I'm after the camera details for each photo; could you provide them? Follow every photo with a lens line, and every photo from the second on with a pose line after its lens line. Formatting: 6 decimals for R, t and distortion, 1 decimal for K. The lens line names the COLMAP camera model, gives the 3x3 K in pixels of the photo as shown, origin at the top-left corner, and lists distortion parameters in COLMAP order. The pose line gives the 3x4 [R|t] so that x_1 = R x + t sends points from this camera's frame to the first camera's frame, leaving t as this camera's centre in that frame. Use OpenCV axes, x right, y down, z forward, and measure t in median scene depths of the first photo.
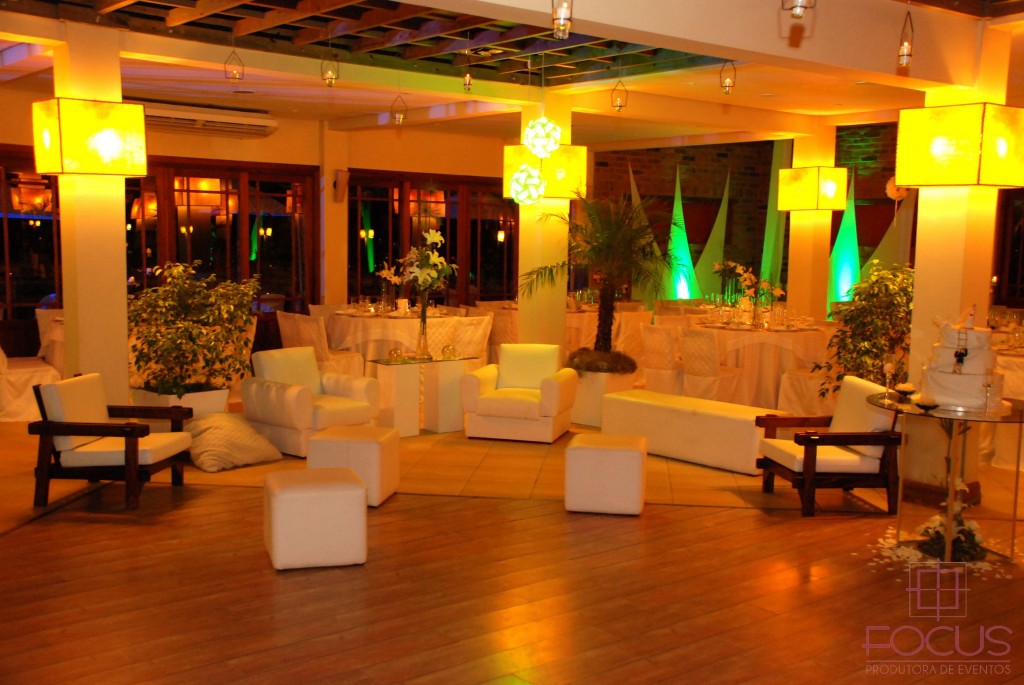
lens RADIAL K [[1088.5, 0, 511.2], [0, 1088.5, 344.1], [0, 0, 1]] dist [-0.003868, 0.000000]
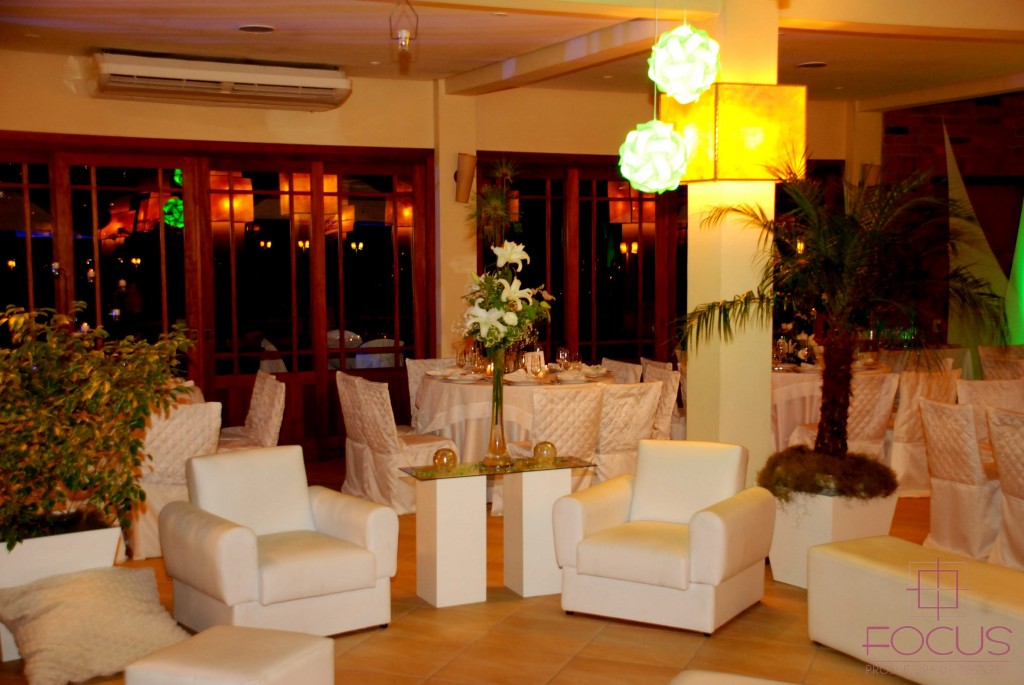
lens RADIAL K [[1346.5, 0, 513.3], [0, 1346.5, 341.2], [0, 0, 1]] dist [0.115972, 0.000000]
pose [[0.970724, -0.005063, -0.240144, 0.092721], [-0.002251, 0.999542, -0.030170, -0.029130], [0.240187, 0.029828, 0.970268, 0.293092]]
